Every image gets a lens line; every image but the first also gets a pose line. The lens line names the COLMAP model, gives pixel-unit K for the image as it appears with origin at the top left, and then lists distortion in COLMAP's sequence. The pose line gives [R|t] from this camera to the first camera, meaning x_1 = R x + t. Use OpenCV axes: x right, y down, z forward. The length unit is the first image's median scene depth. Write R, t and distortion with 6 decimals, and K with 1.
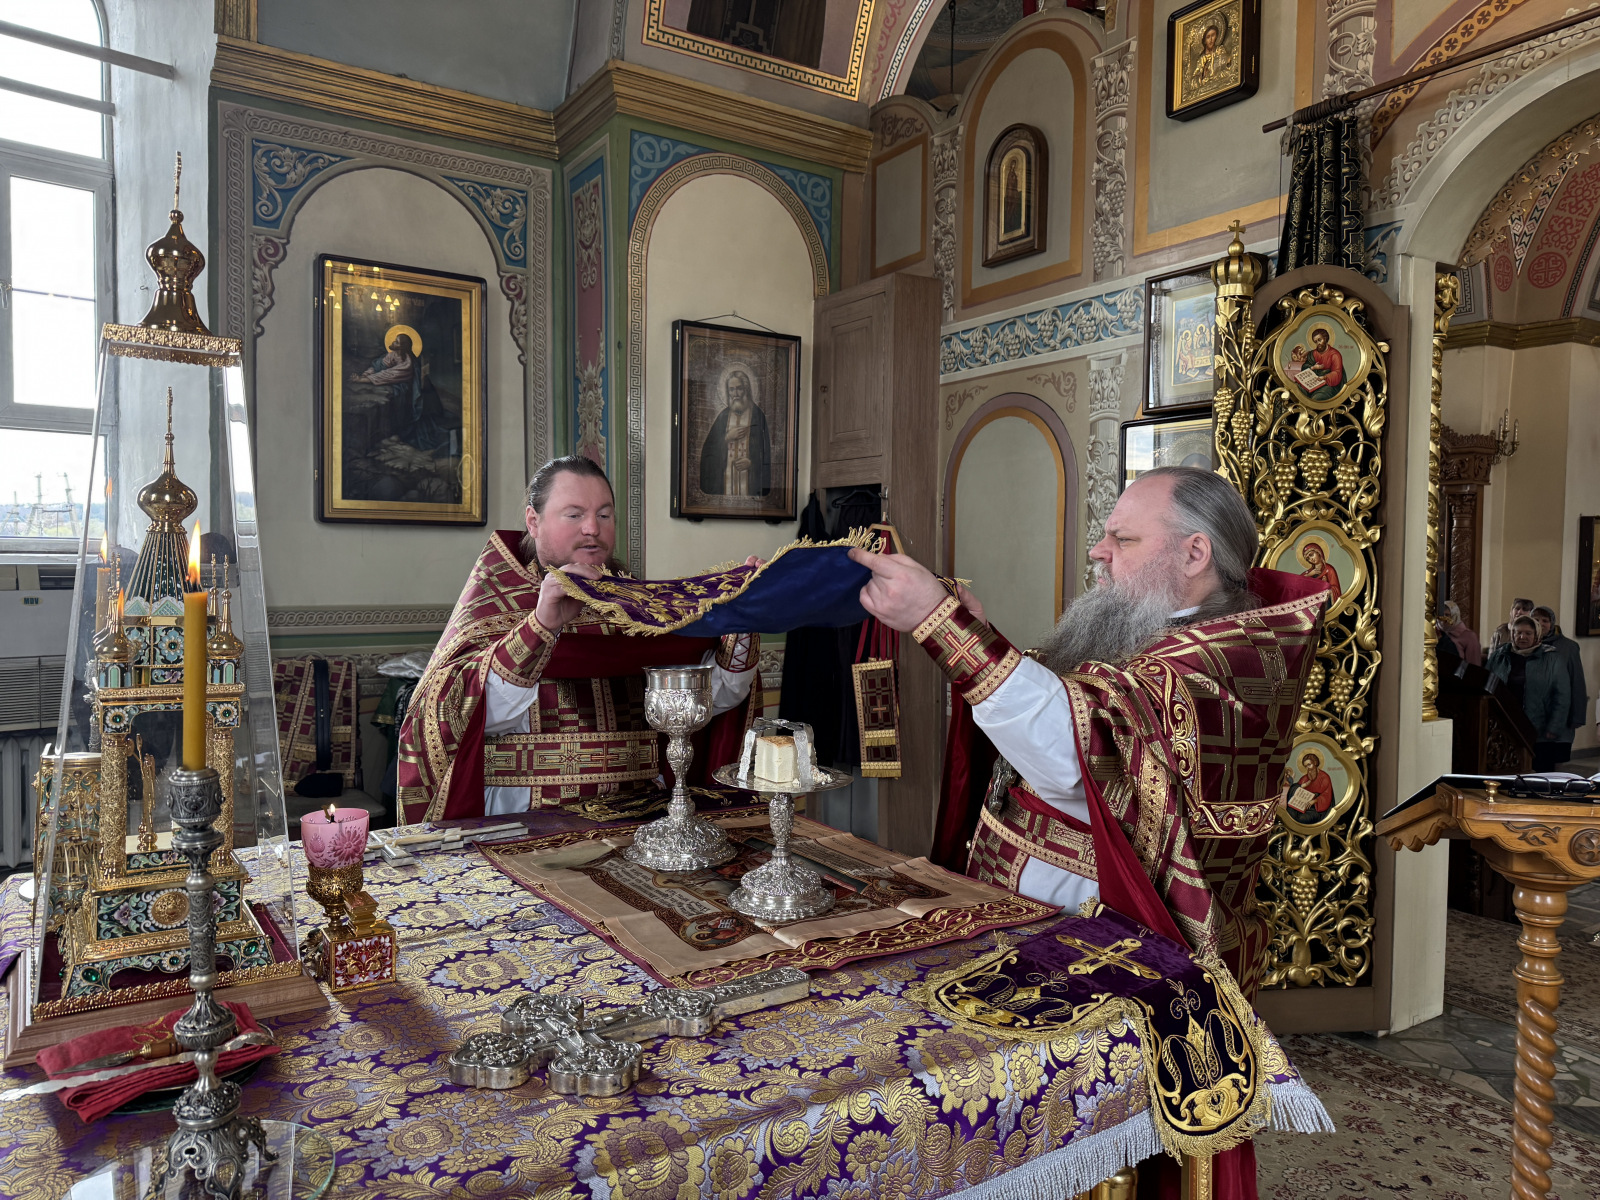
lens RADIAL K [[1124.5, 0, 829.0], [0, 1124.5, 599.7], [0, 0, 1]] dist [0.019247, -0.044925]
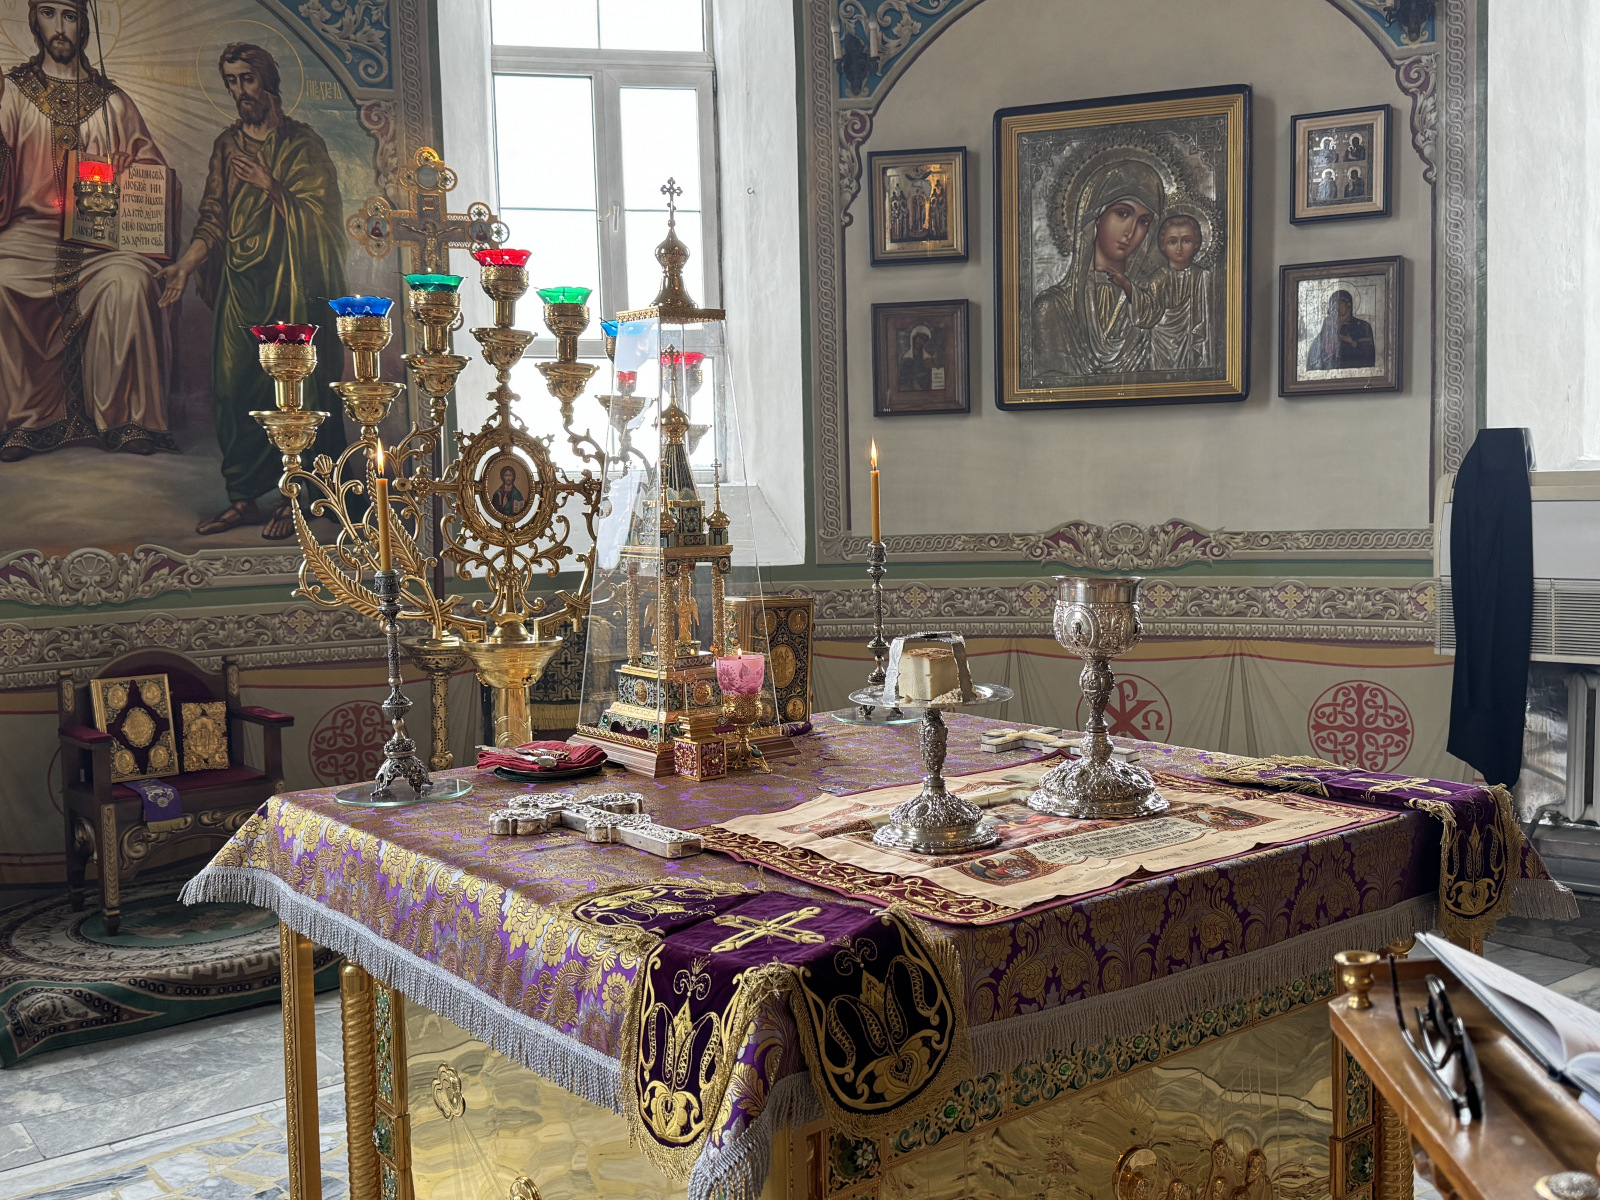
lens RADIAL K [[1562.8, 0, 800.0], [0, 1562.8, 600.0], [0, 0, 1]] dist [0.099463, -0.141694]
pose [[0.054721, 0.056480, -0.996903, 0.360670], [-0.012638, 0.998358, 0.055868, 0.005271], [0.998422, 0.009541, 0.055345, 0.256221]]
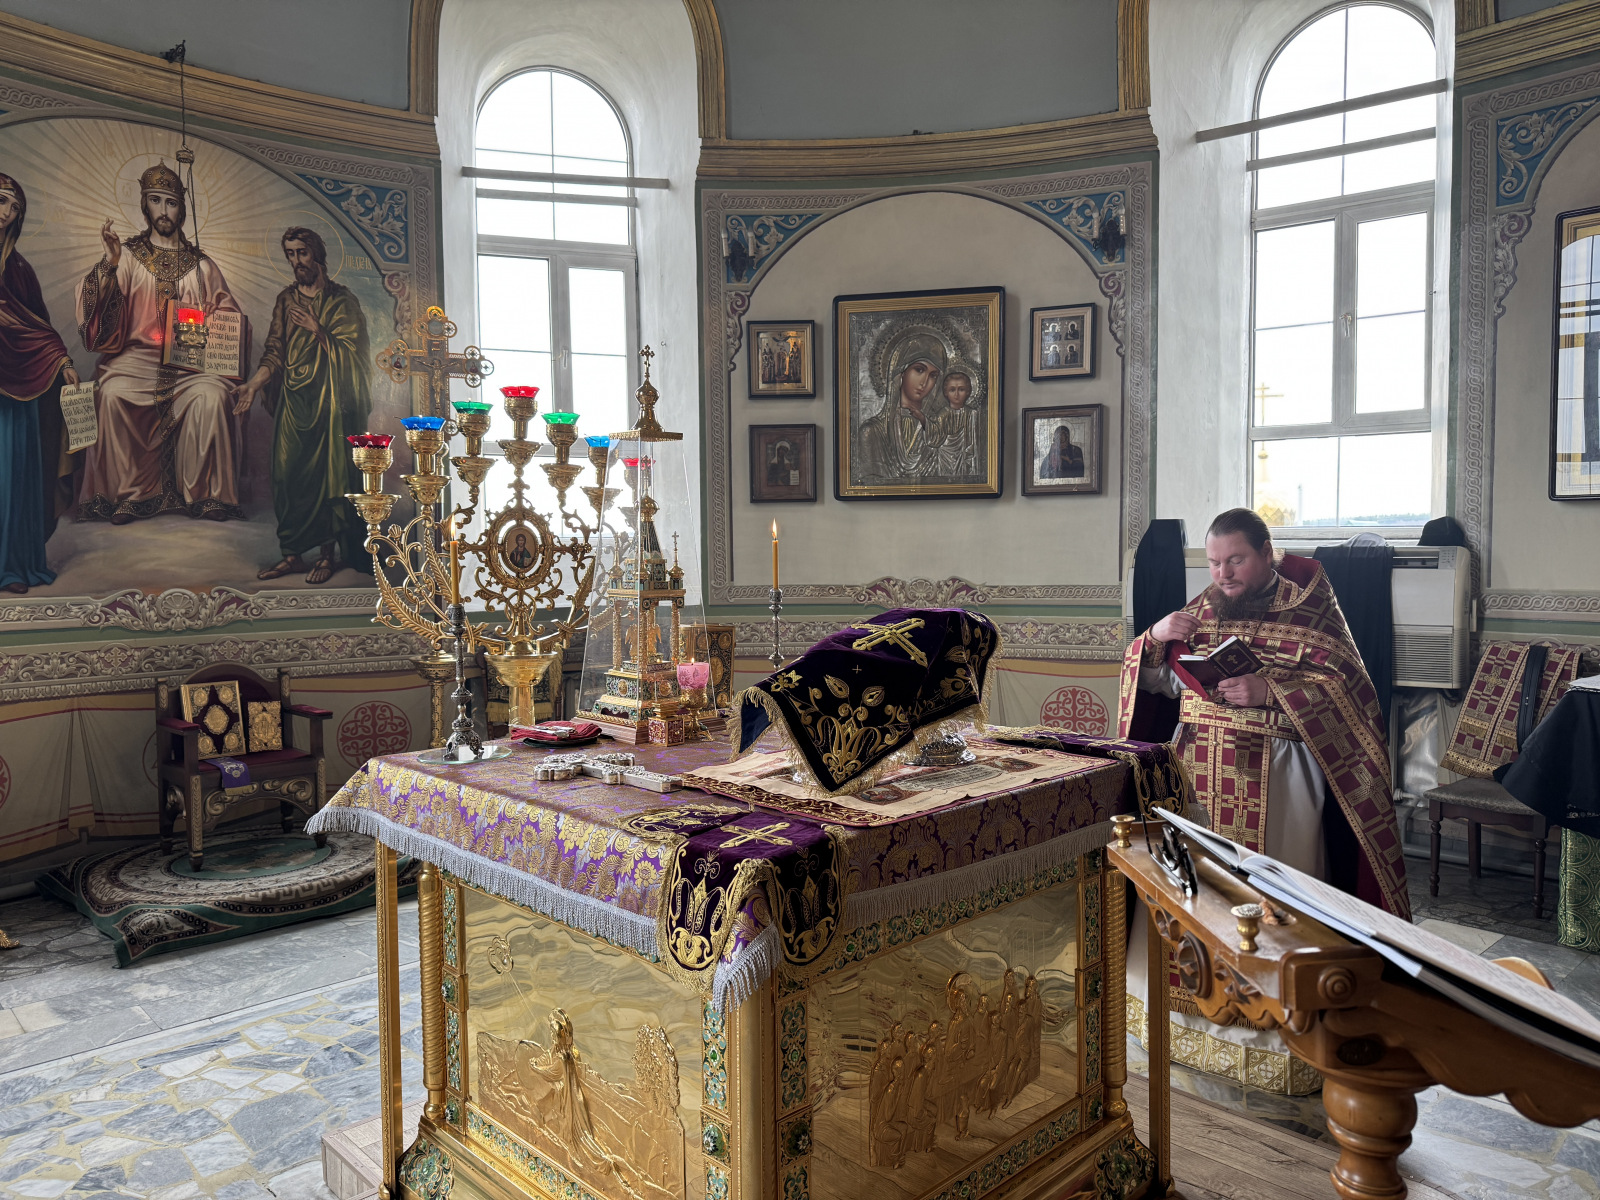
lens RADIAL K [[1131.1, 0, 799.3], [0, 1131.1, 607.3], [0, 0, 1]] dist [0.075717, -0.087108]
pose [[0.166982, 0.034508, -0.985356, 0.402734], [-0.024646, 0.999221, 0.030817, 0.006448], [0.985652, 0.019140, 0.167702, 0.225503]]
